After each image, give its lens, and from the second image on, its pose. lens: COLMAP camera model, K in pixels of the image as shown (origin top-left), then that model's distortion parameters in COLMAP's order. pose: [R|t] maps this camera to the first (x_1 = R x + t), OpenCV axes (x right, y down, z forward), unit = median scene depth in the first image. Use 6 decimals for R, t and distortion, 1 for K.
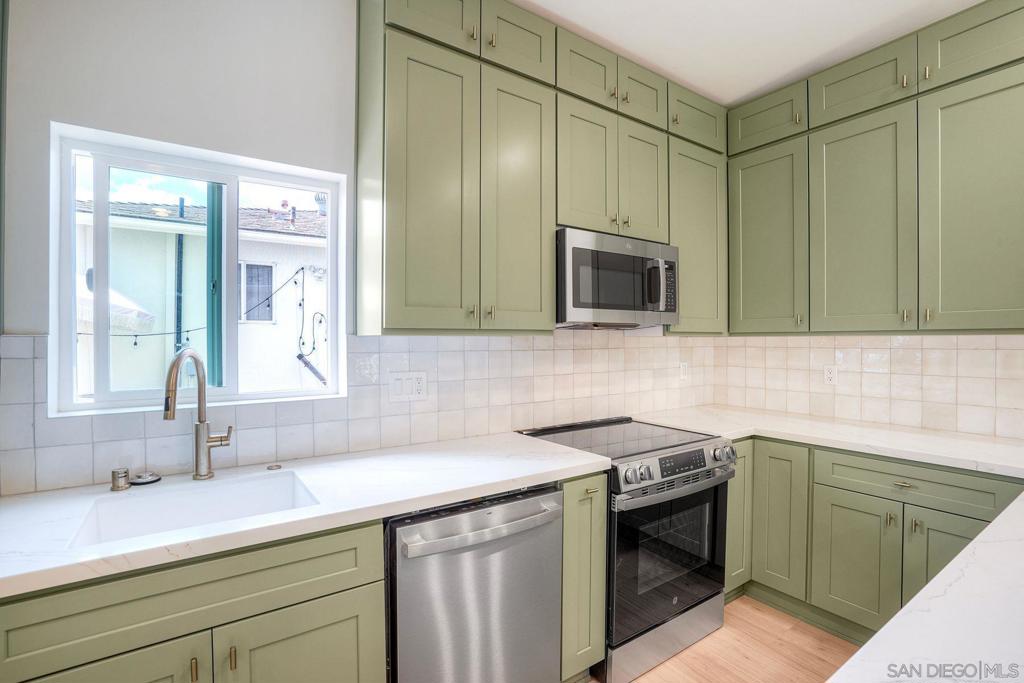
lens RADIAL K [[478.3, 0, 512.0], [0, 478.3, 343.6], [0, 0, 1]] dist [-0.048003, 0.014909]
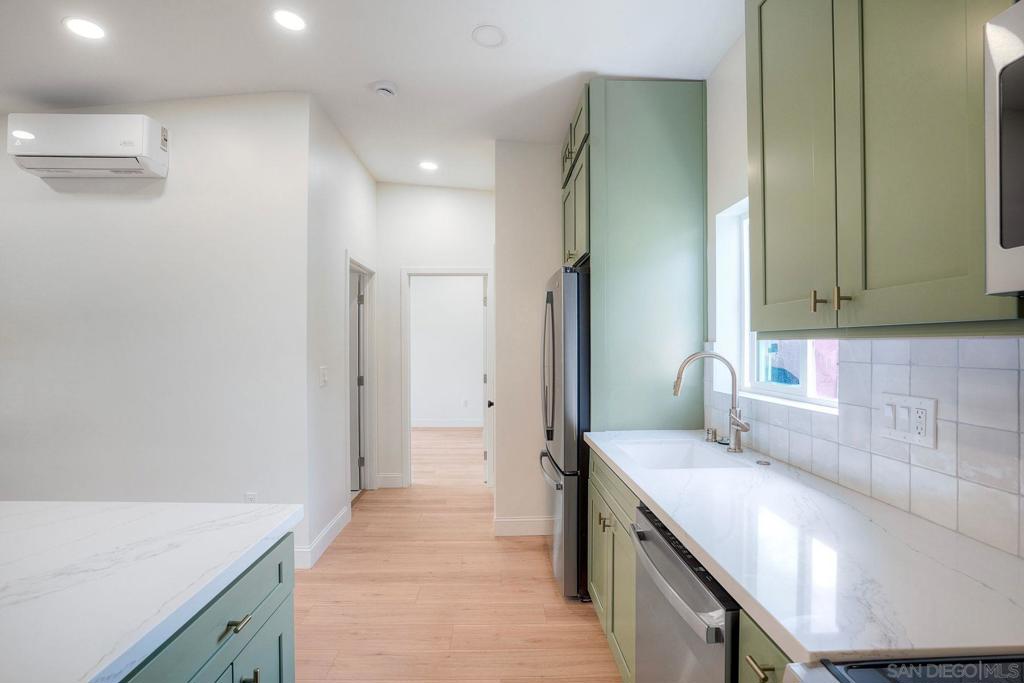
lens RADIAL K [[478.3, 0, 507.3], [0, 478.3, 346.2], [0, 0, 1]] dist [-0.048003, 0.014909]
pose [[-0.550525, 0.001879, -0.834817, 0.561732], [-0.006889, 0.999953, 0.006794, -0.007103], [0.834790, 0.009492, -0.550486, 0.860349]]
